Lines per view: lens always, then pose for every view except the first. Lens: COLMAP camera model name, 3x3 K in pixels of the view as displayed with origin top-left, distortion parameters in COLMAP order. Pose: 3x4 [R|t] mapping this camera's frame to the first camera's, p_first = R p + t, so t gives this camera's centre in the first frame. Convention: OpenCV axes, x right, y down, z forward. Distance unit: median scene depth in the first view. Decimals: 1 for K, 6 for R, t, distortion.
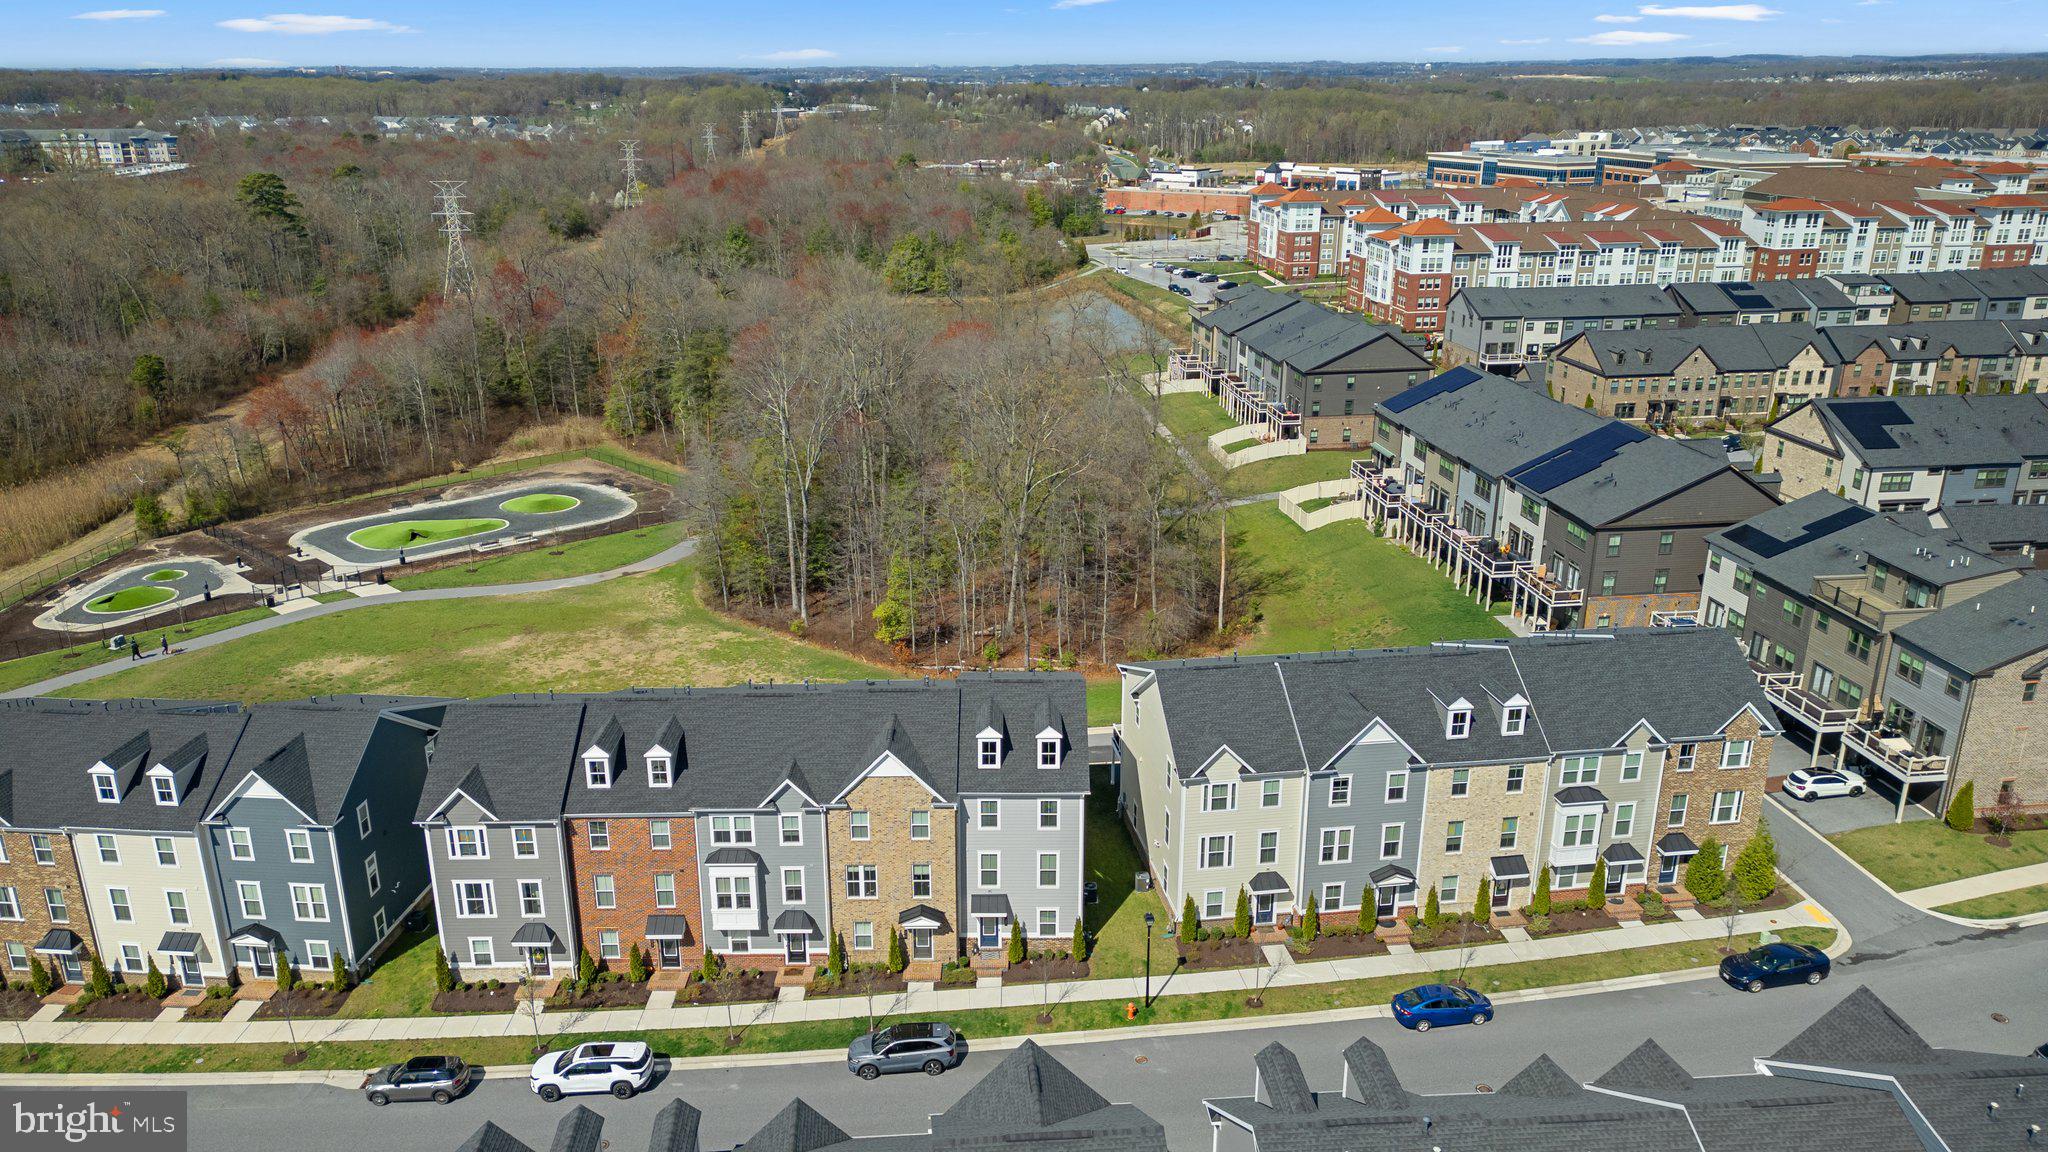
lens RADIAL K [[1417.3, 0, 1027.1], [0, 1417.3, 565.2], [0, 0, 1]] dist [0.088226, -0.092733]
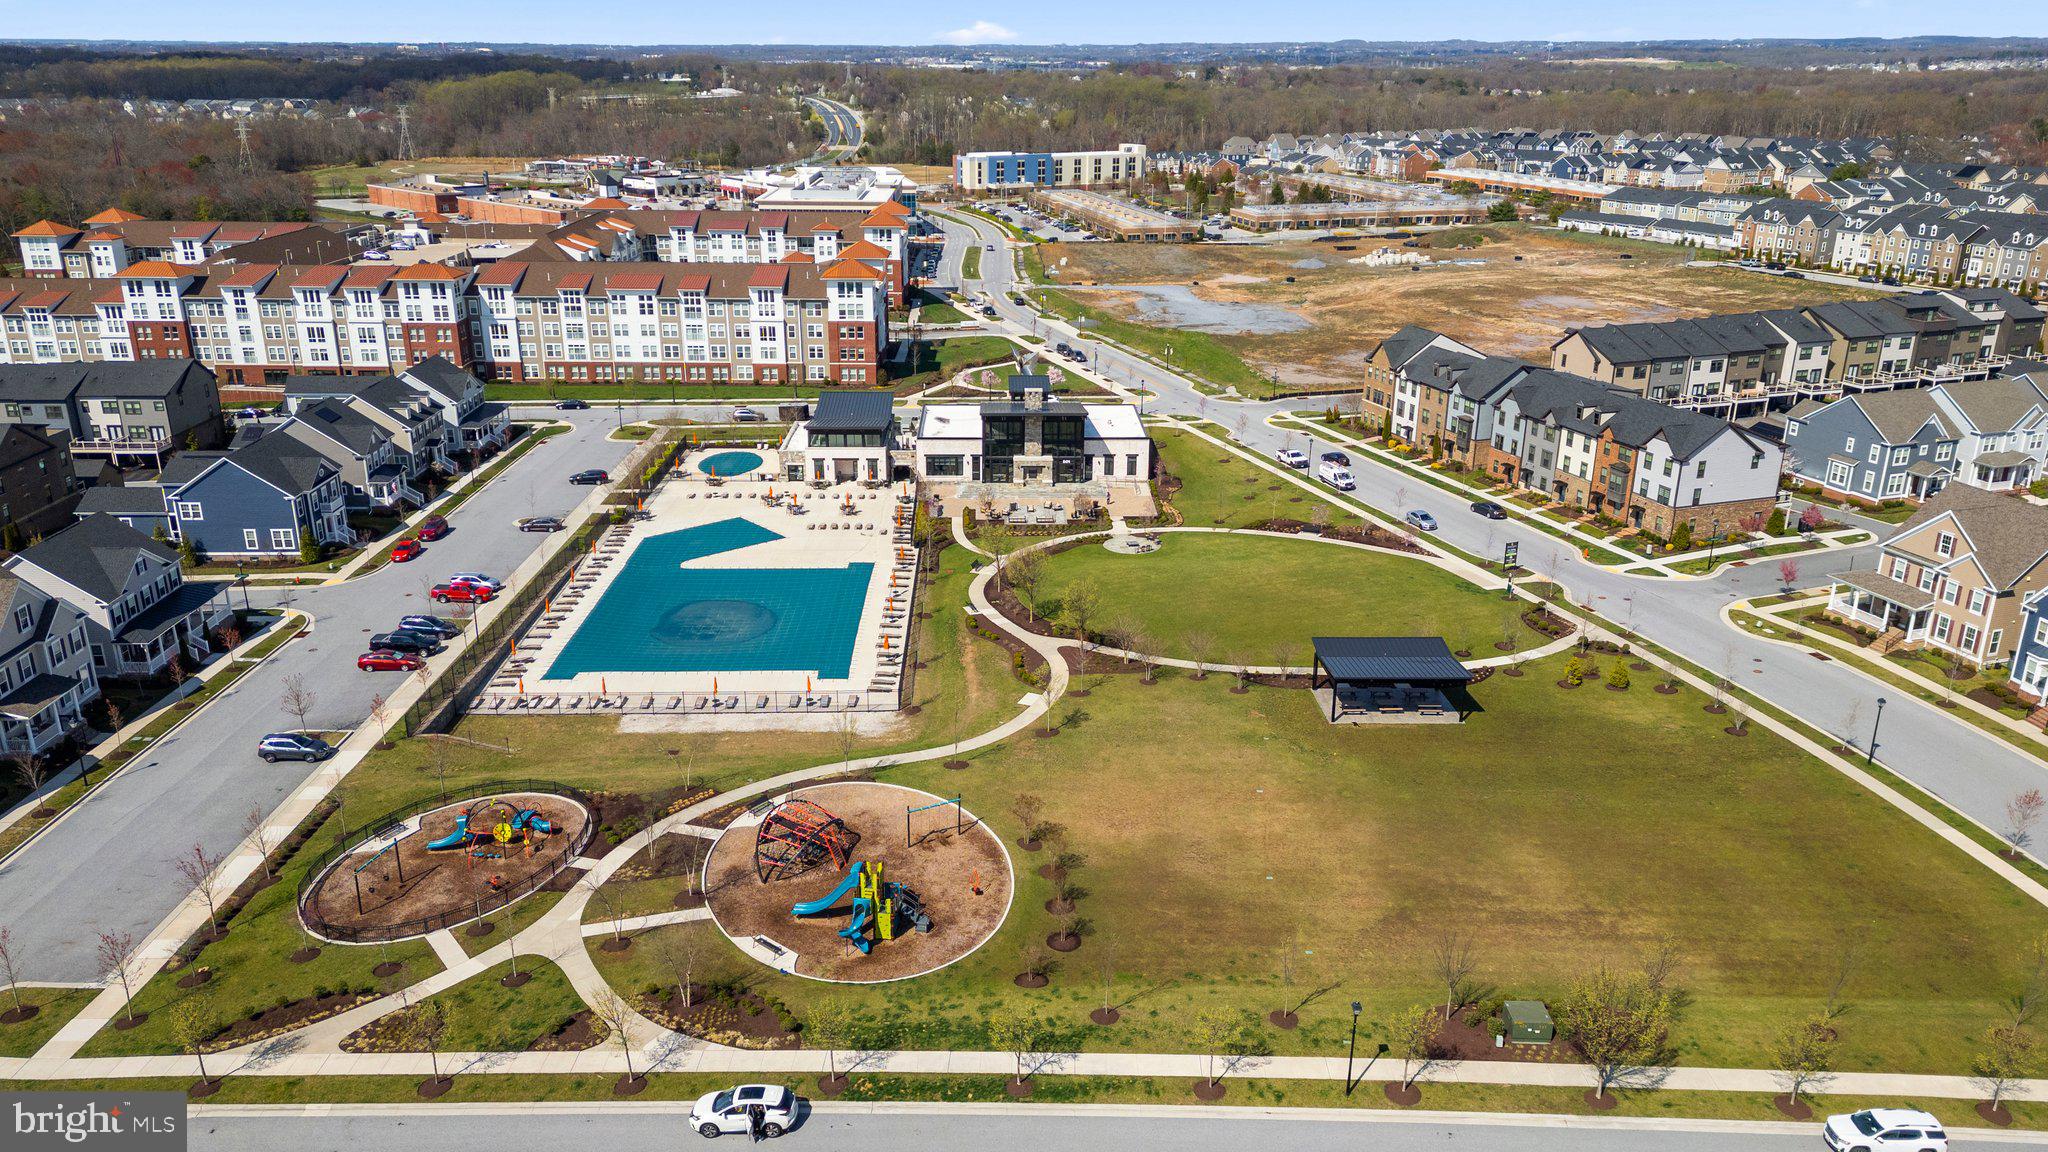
lens RADIAL K [[1425.7, 0, 1014.0], [0, 1425.7, 625.1], [0, 0, 1]] dist [0.085221, -0.096759]
pose [[0.994789, 0.045215, -0.091378, 4.053845], [-0.040564, 0.997816, 0.052138, -0.371057], [0.093536, -0.048160, 0.994450, 0.627349]]
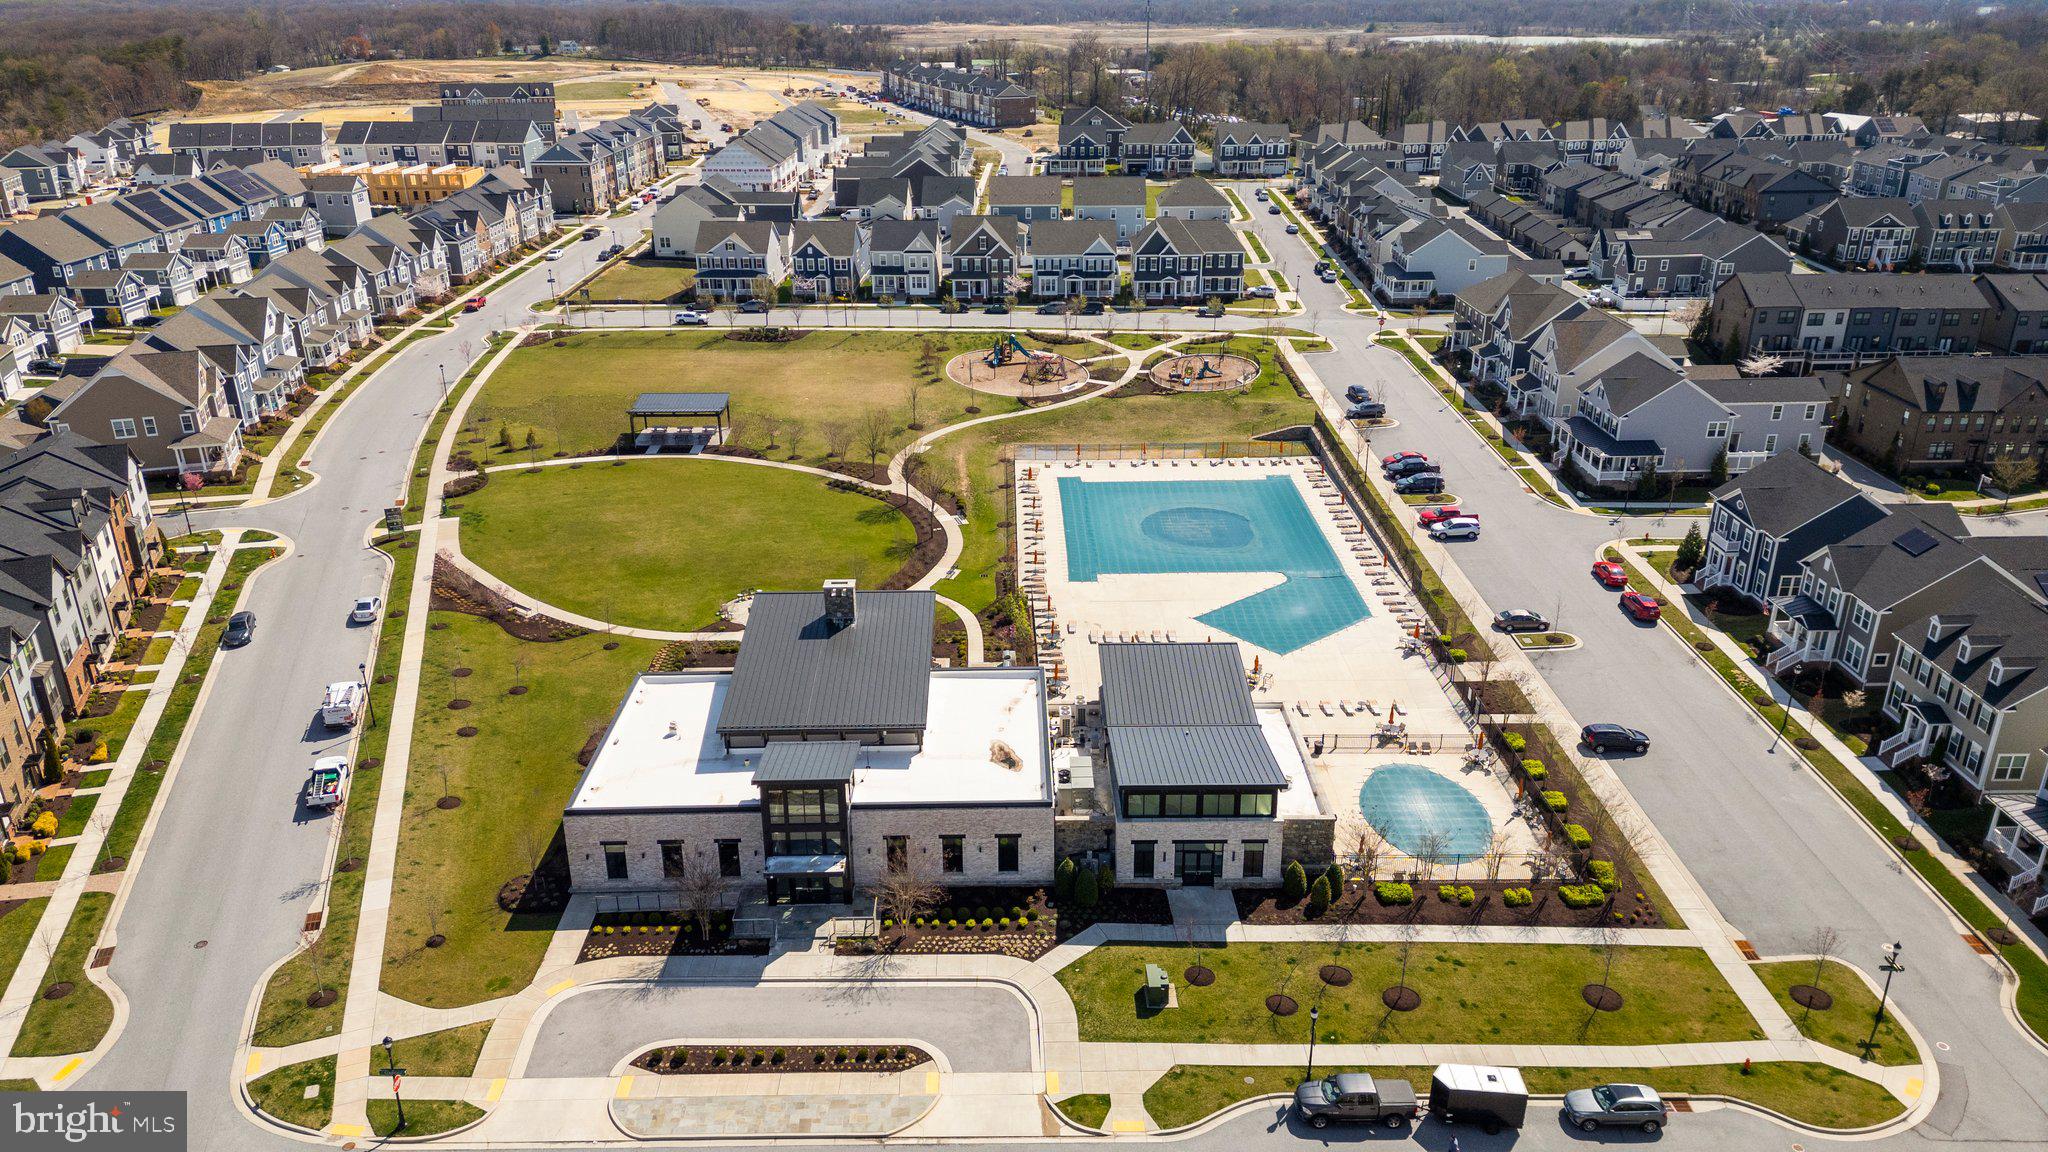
lens RADIAL K [[1427.6, 0, 1022.9], [0, 1427.6, 546.8], [0, 0, 1]] dist [0.094118, -0.096323]
pose [[-0.994617, -0.027126, 0.100004, 3.531627], [0.043961, 0.763489, 0.644322, -1.560171], [-0.093830, 0.645251, -0.758187, 4.059060]]
